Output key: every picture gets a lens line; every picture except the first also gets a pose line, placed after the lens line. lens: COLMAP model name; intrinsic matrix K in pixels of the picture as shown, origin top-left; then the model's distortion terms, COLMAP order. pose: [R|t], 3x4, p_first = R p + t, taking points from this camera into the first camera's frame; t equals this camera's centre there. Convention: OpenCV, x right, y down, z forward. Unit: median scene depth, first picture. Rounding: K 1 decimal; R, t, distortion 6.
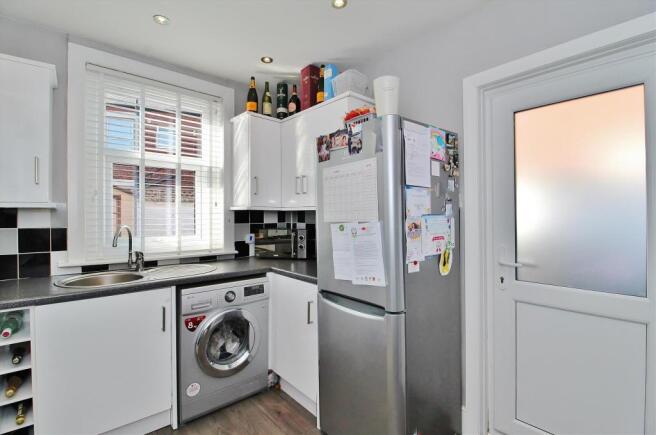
lens RADIAL K [[304.6, 0, 326.1], [0, 304.6, 217.1], [0, 0, 1]] dist [-0.000446, -0.012707]
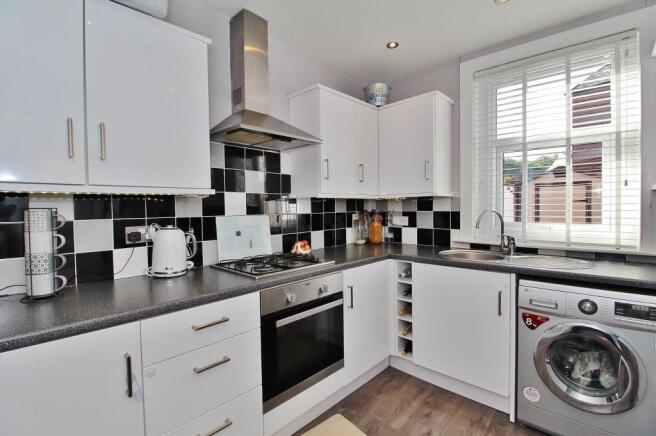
lens RADIAL K [[304.6, 0, 326.1], [0, 304.6, 217.6], [0, 0, 1]] dist [-0.000446, -0.012707]
pose [[0.100578, 0.032276, -0.994406, 0.340101], [0.004691, 0.999447, 0.032914, 0.015427], [0.994918, -0.007976, 0.100371, 0.289412]]
